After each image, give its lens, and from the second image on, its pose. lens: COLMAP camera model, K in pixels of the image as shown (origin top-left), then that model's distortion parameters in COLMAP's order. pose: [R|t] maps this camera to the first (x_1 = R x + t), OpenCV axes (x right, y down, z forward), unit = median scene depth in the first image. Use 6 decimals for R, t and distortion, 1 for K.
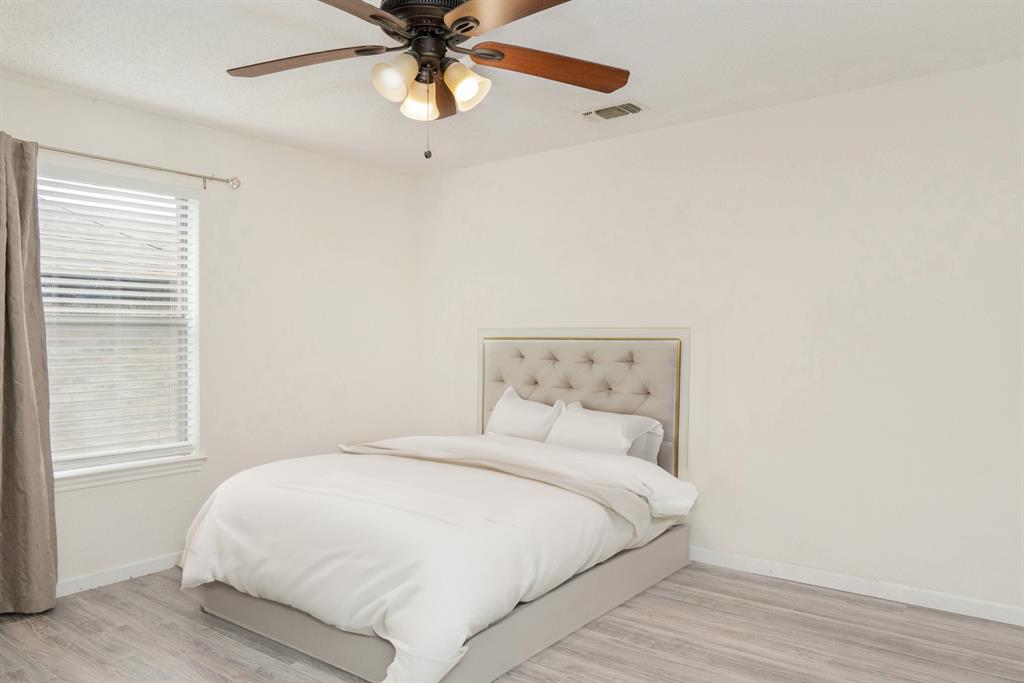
lens RADIAL K [[721.0, 0, 511.6], [0, 721.0, 340.8], [0, 0, 1]] dist [0.008916, 0.000649]
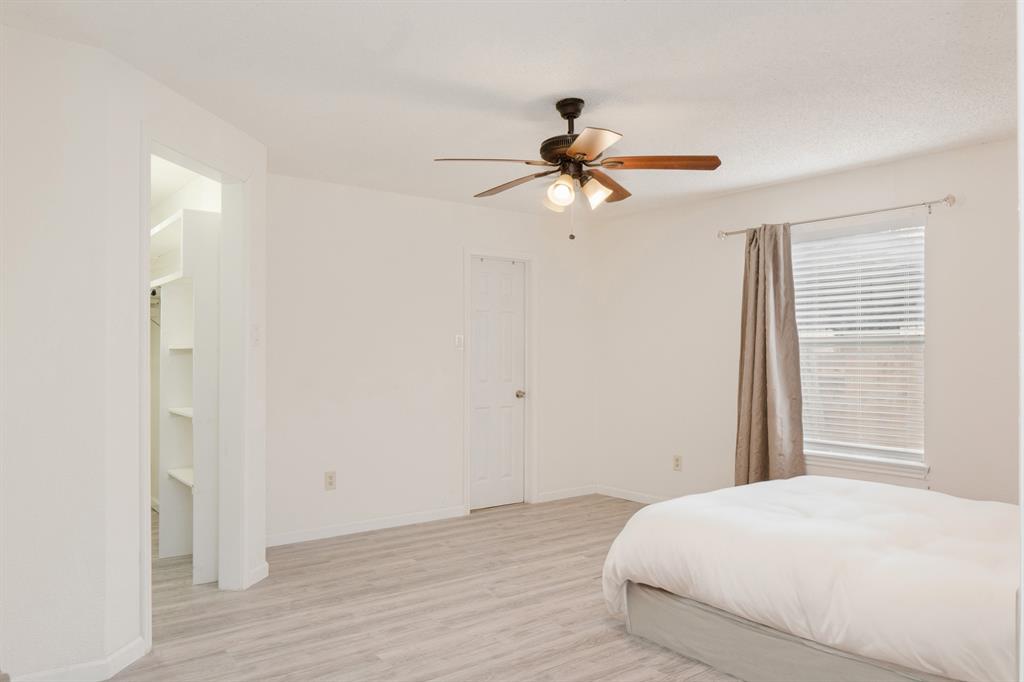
lens RADIAL K [[721.0, 0, 511.5], [0, 721.0, 343.0], [0, 0, 1]] dist [0.008916, 0.000649]
pose [[-0.257372, -0.011639, -0.966242, 0.818947], [-0.006935, 0.999924, -0.010198, -0.005723], [0.966287, 0.004076, -0.257433, 0.733627]]
